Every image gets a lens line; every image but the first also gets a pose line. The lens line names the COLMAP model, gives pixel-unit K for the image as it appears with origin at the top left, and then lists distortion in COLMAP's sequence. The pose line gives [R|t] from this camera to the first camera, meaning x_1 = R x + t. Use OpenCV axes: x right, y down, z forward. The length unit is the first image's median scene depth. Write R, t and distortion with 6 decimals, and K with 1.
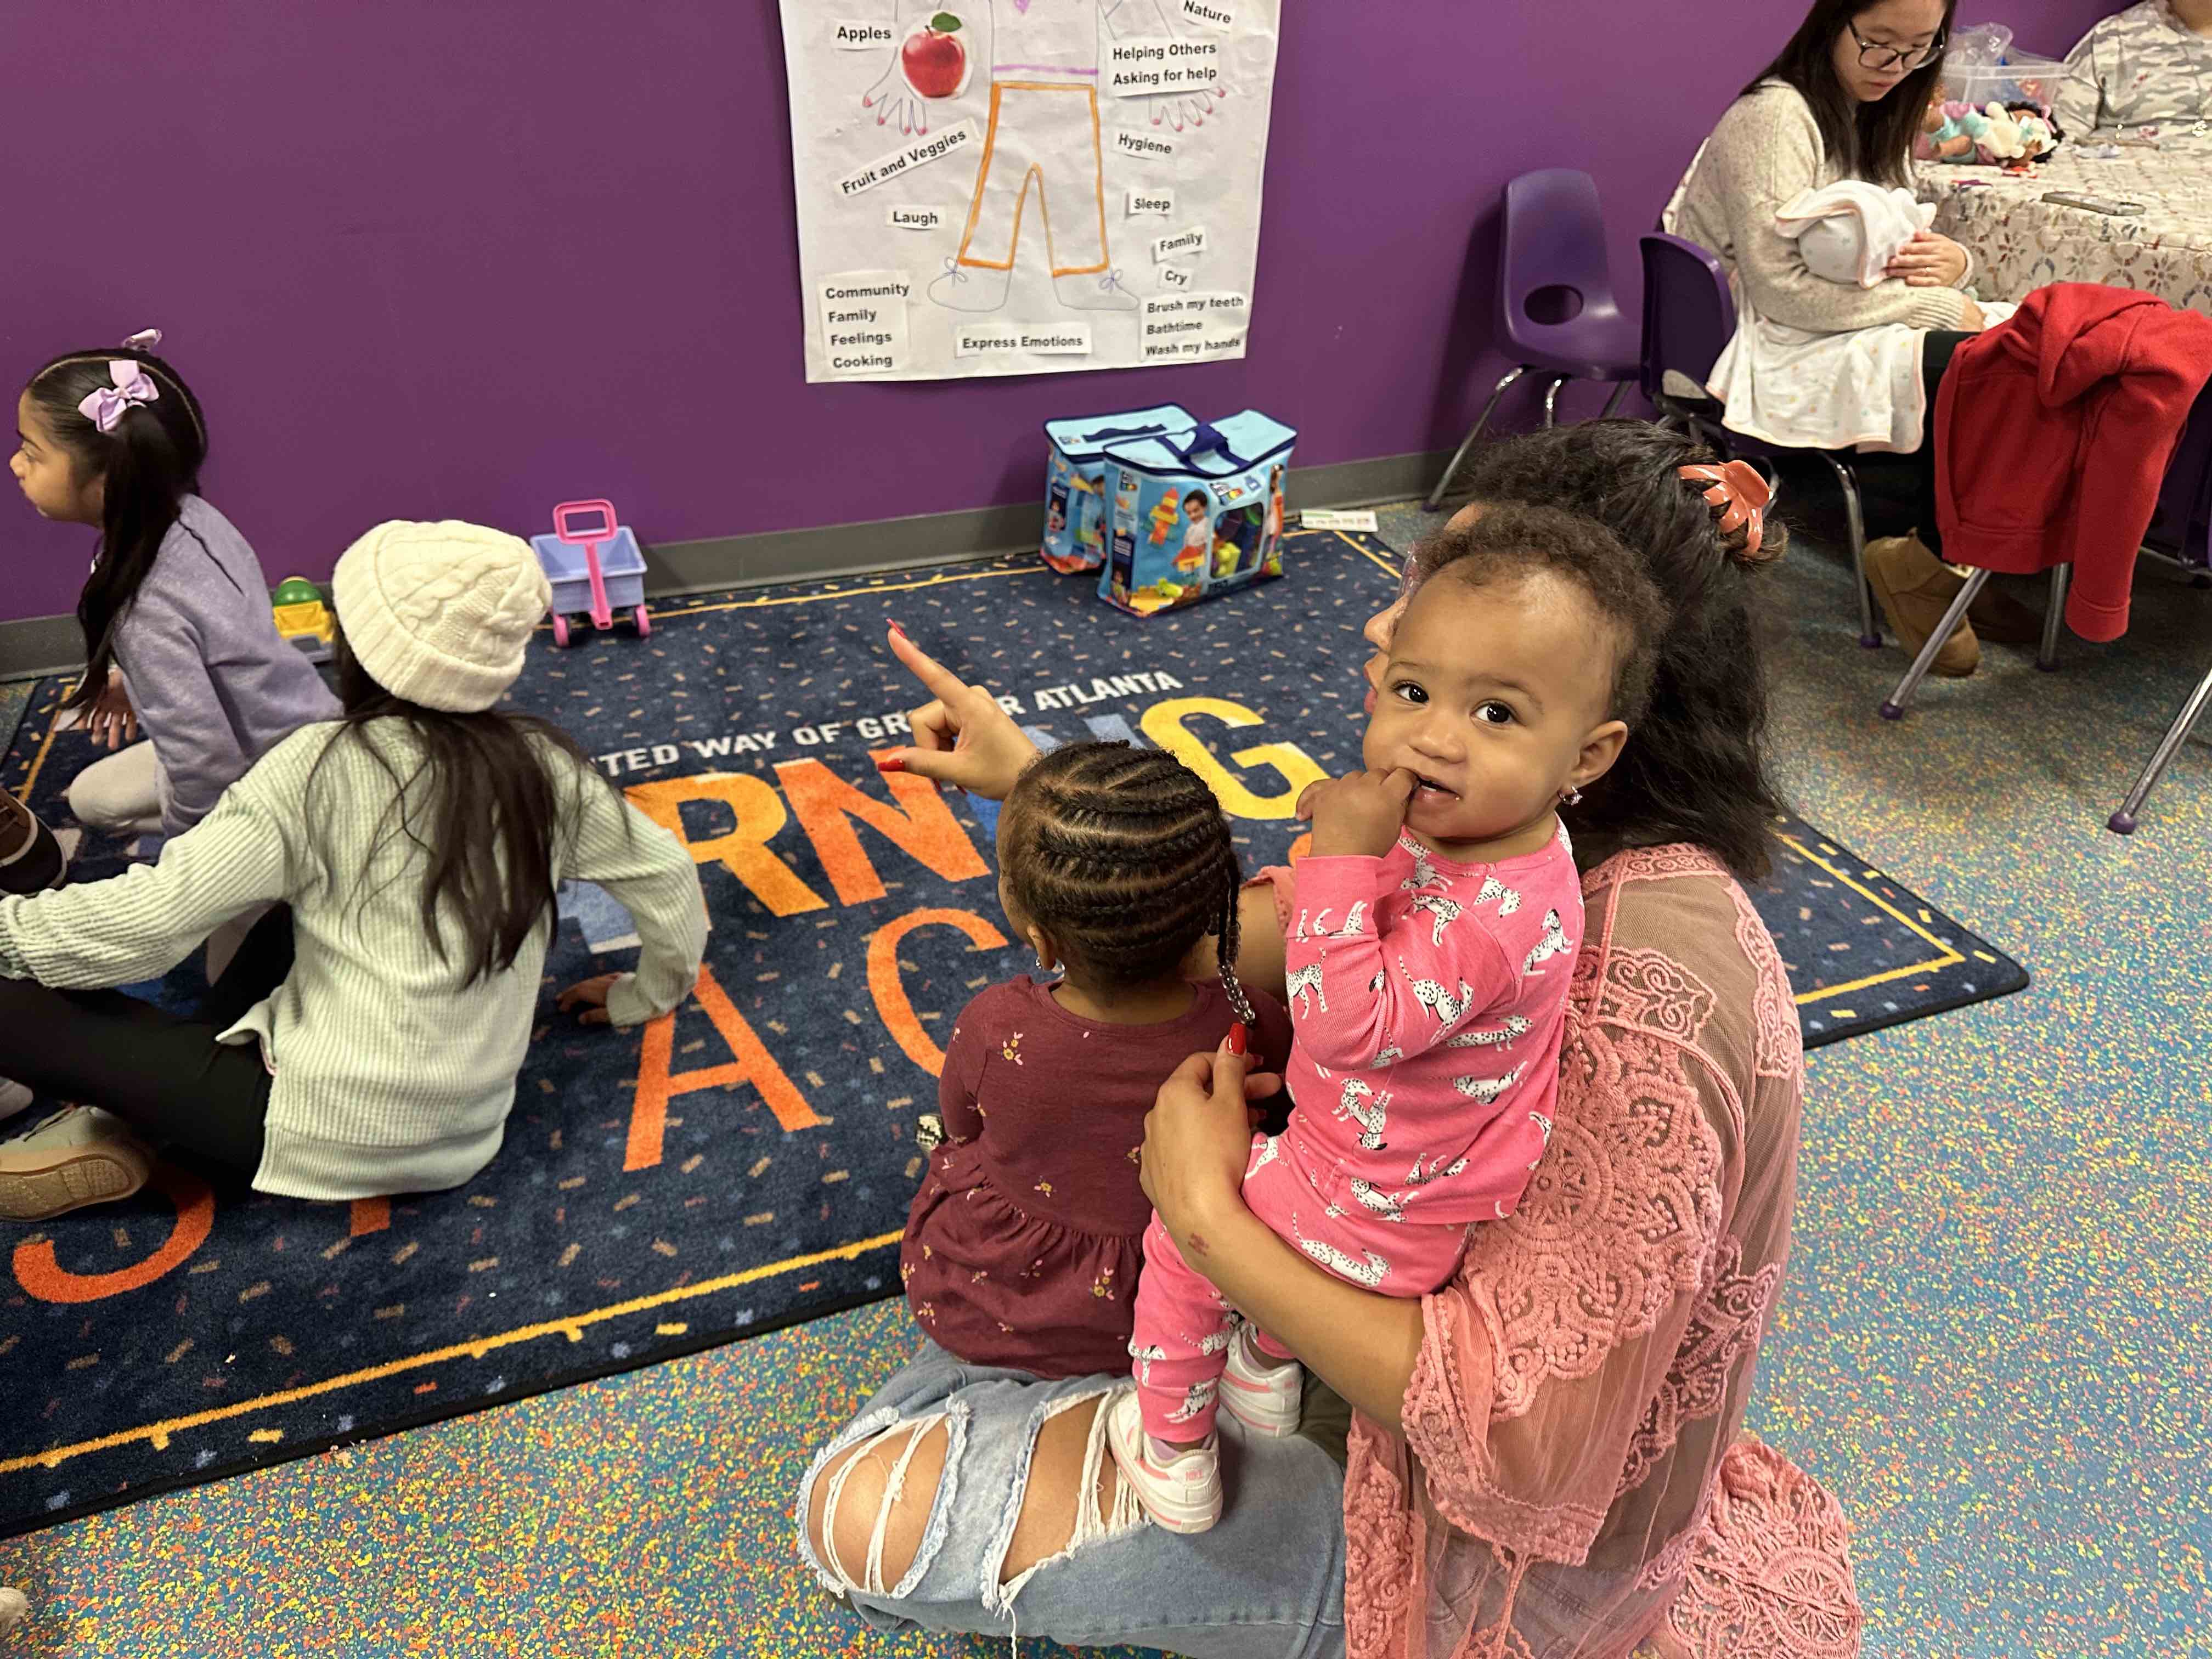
lens RADIAL K [[1557.0, 0, 1105.6], [0, 1557.0, 828.8], [0, 0, 1]] dist [0.006994, -0.000744]
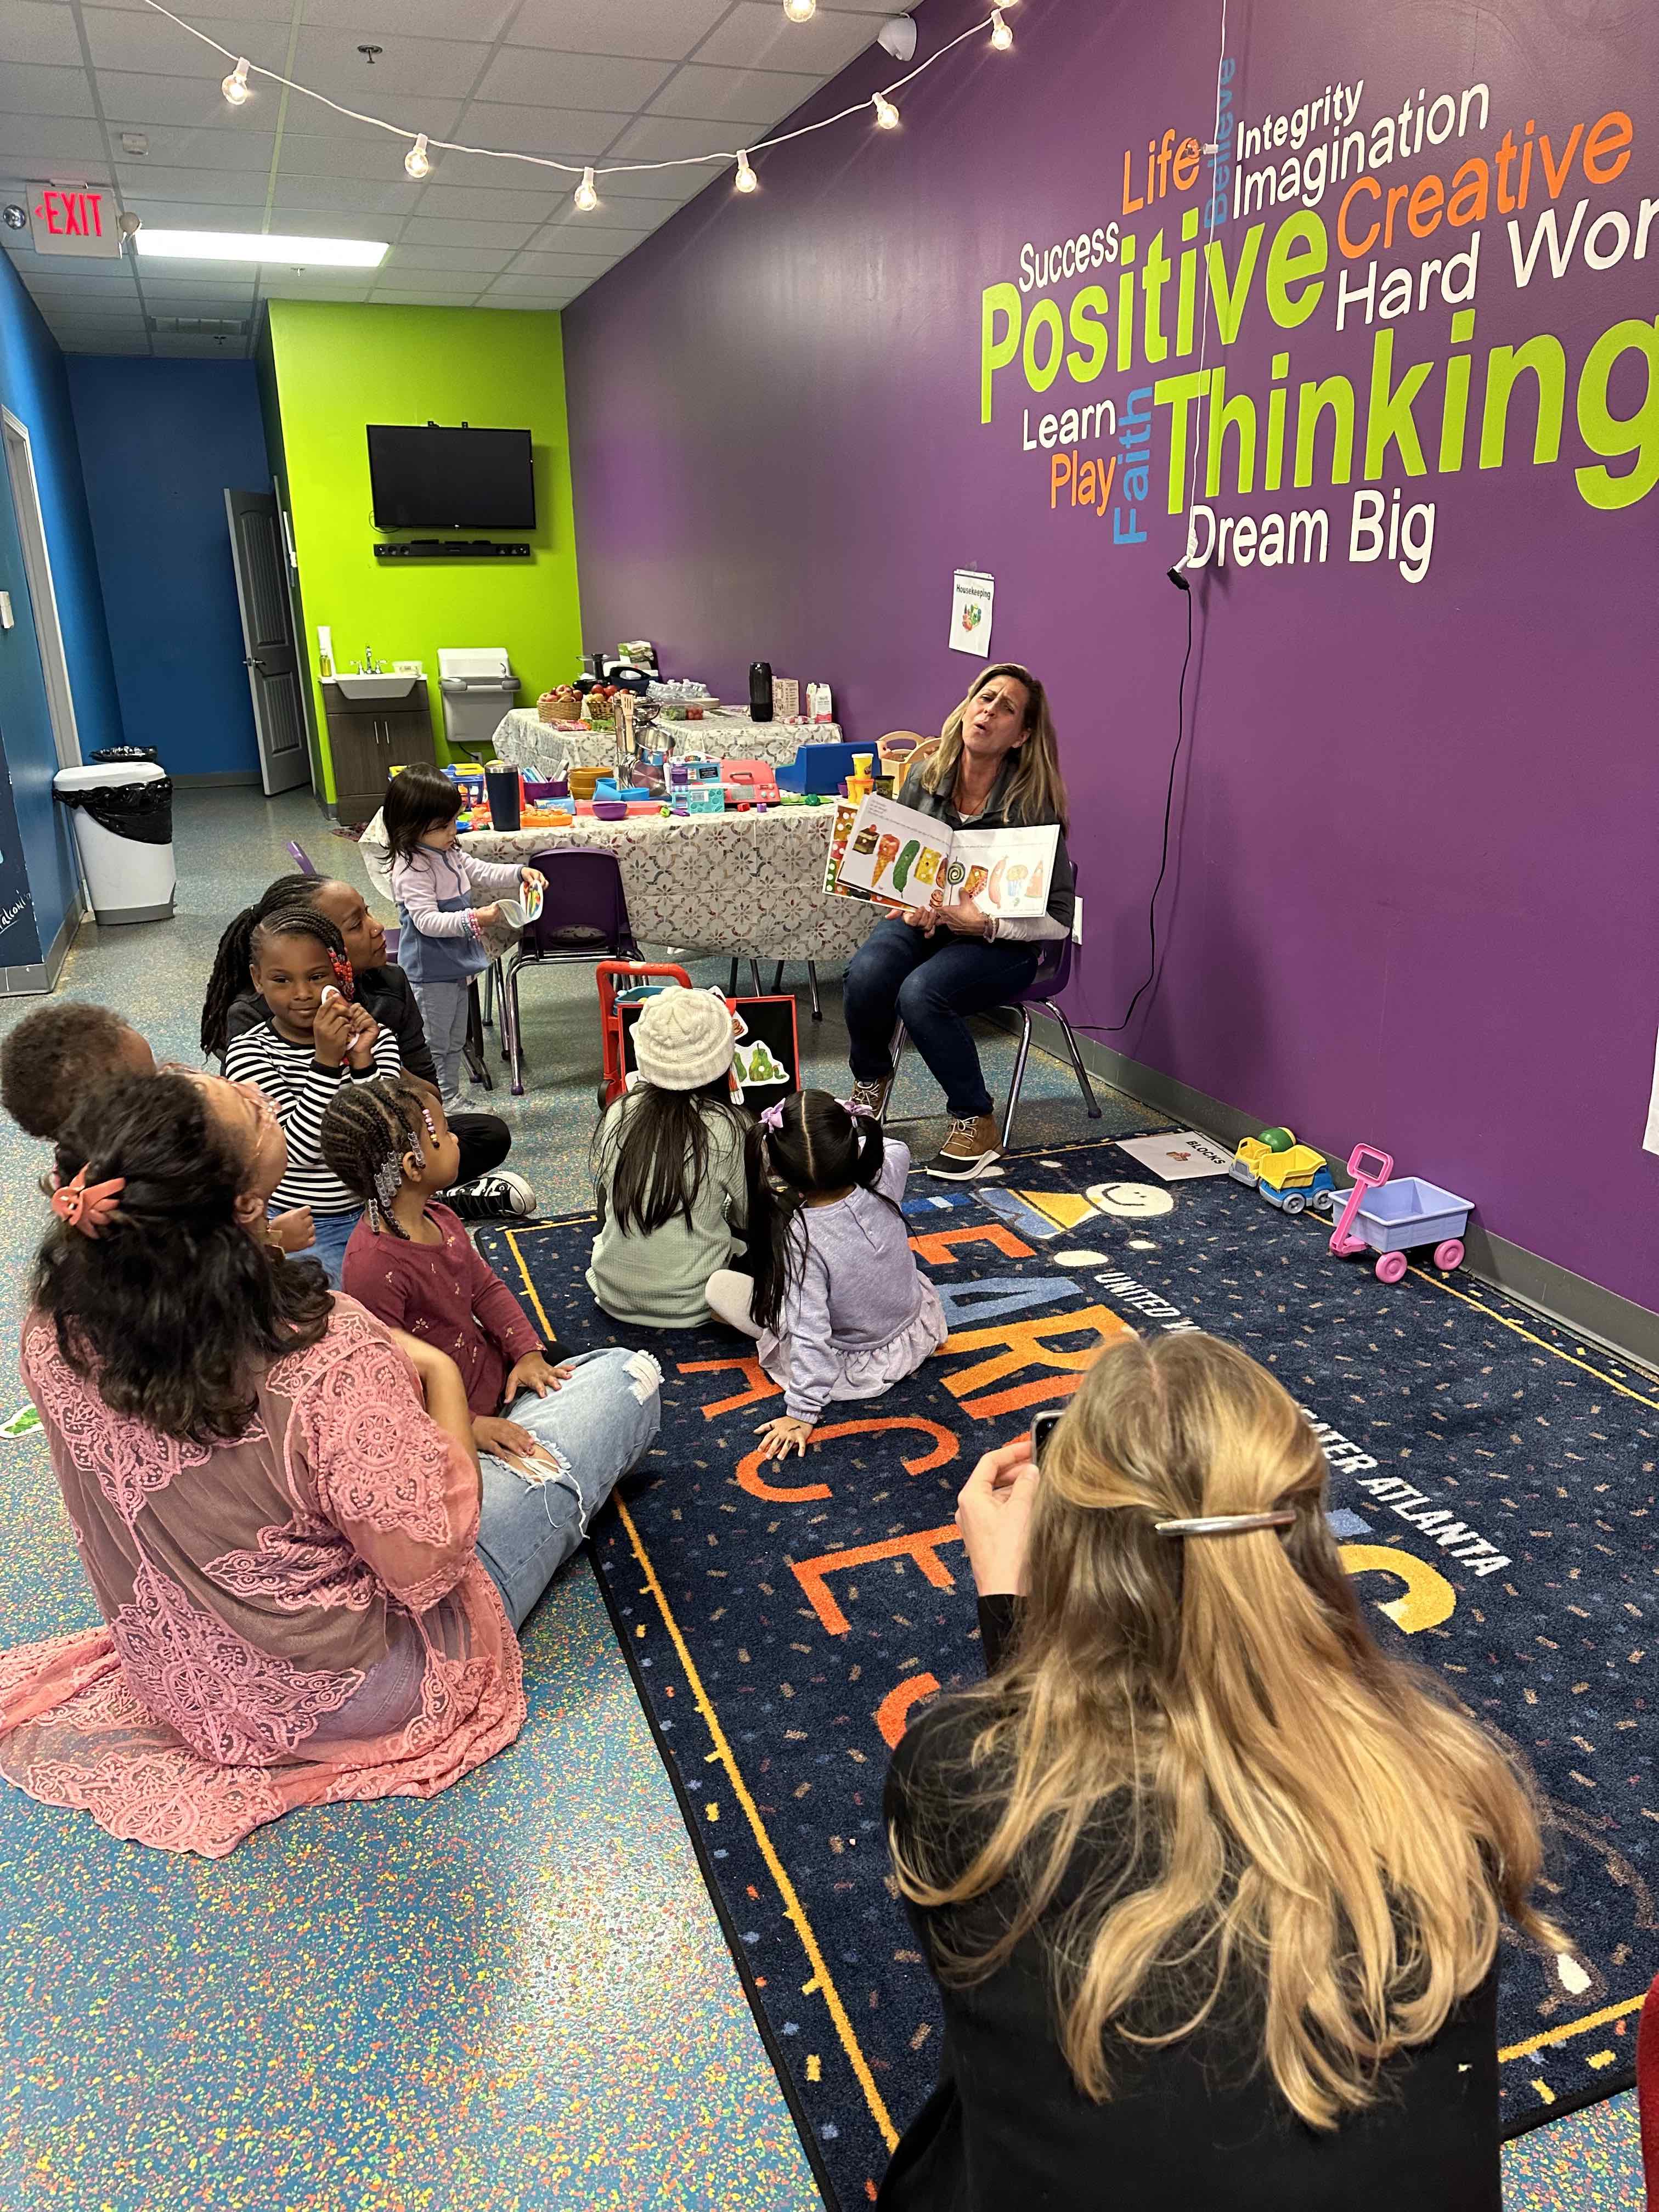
lens RADIAL K [[1557.0, 0, 829.6], [0, 1557.0, 1107.0], [0, 0, 1]] dist [0.006994, -0.000744]
pose [[-0.005426, 0.306107, -0.951982, 1.316408], [-0.507538, 0.819421, 0.266375, -0.590310], [0.861613, 0.484612, 0.150915, 0.826938]]
